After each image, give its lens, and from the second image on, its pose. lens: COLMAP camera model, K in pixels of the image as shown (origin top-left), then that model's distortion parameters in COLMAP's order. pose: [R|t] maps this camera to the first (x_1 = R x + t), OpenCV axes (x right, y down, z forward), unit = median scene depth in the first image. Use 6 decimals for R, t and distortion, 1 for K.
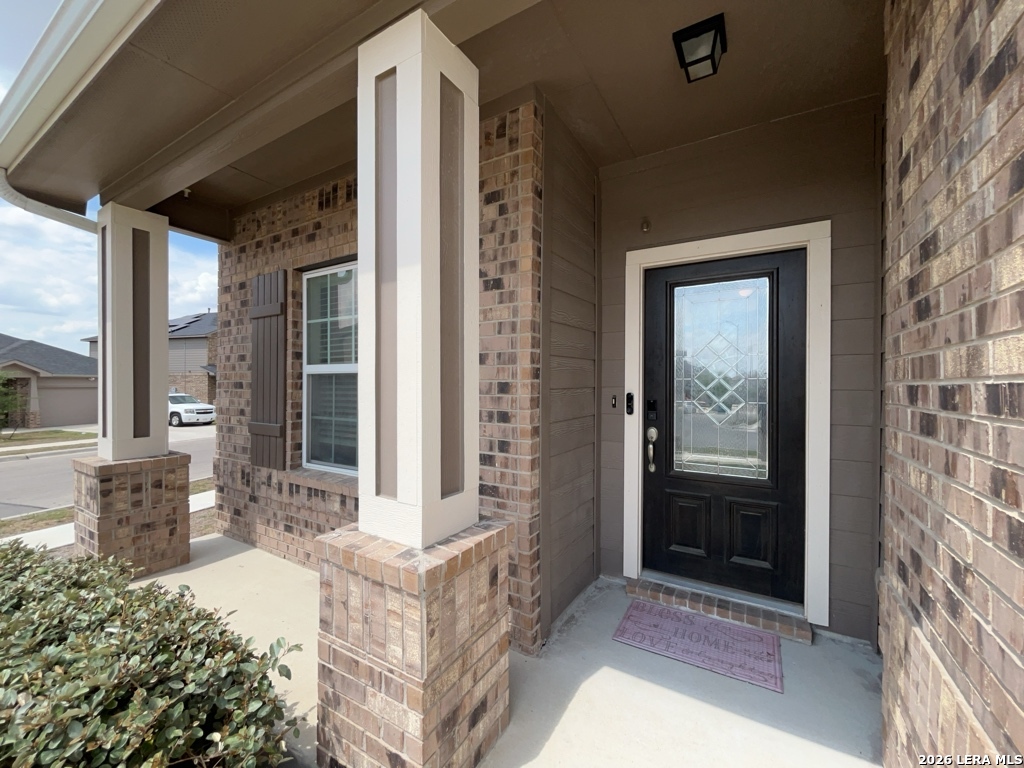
lens RADIAL K [[415.8, 0, 515.8], [0, 415.8, 385.7], [0, 0, 1]] dist [-0.004294, 0.000729]
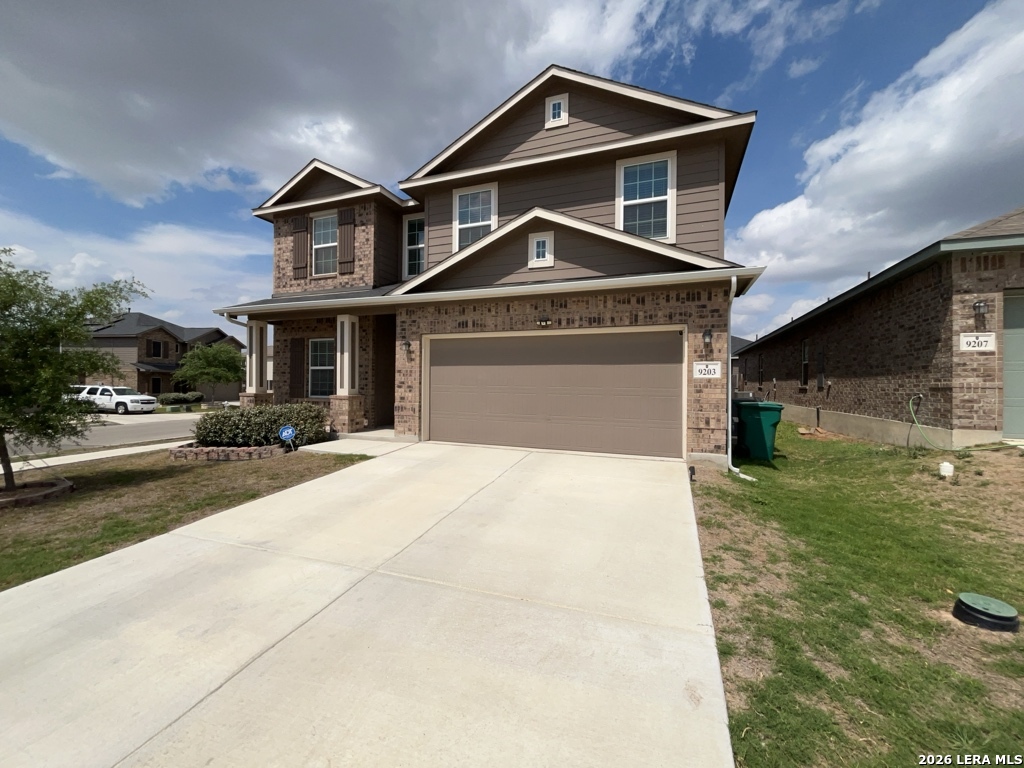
lens RADIAL K [[415.8, 0, 513.3], [0, 415.8, 385.3], [0, 0, 1]] dist [-0.004294, 0.000729]
pose [[0.985235, 0.005533, 0.171117, 0.557313], [-0.005142, 0.999983, -0.002730, 0.106663], [-0.171129, 0.001810, 0.985247, -2.695024]]
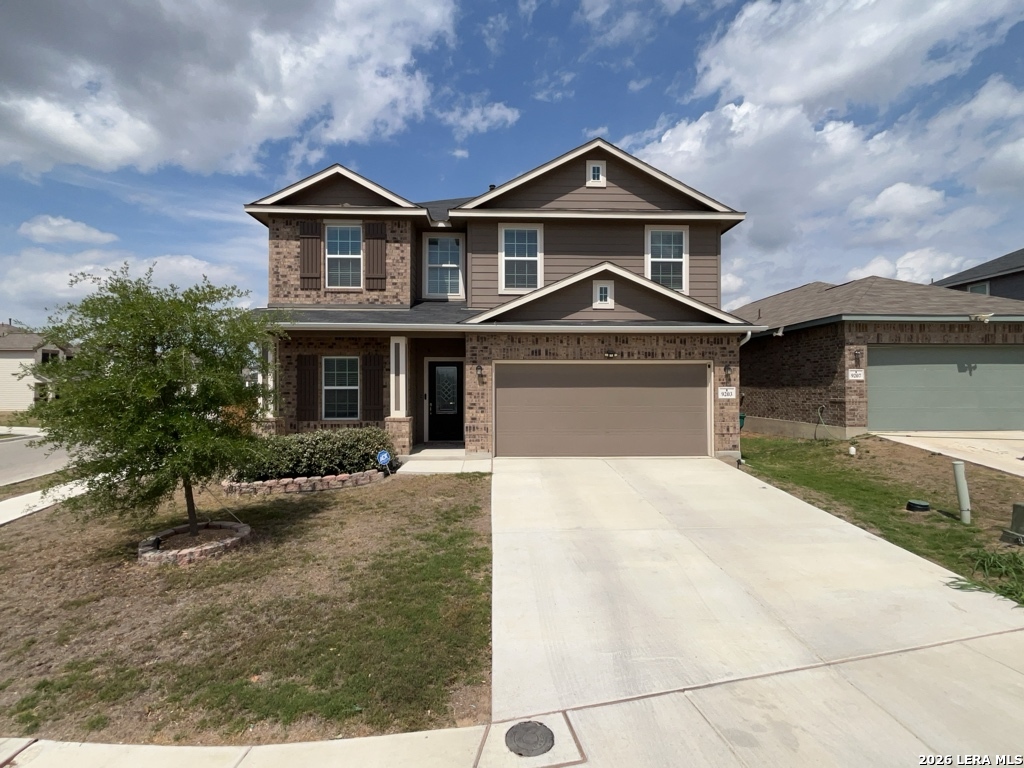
lens RADIAL K [[507.5, 0, 515.9], [0, 507.5, 386.3], [0, 0, 1]] dist [-0.004453, 0.000082]
pose [[0.839009, -0.004870, 0.544096, -1.416032], [0.007192, 0.999972, -0.002139, -0.033208], [-0.544070, 0.005708, 0.839020, -3.046693]]
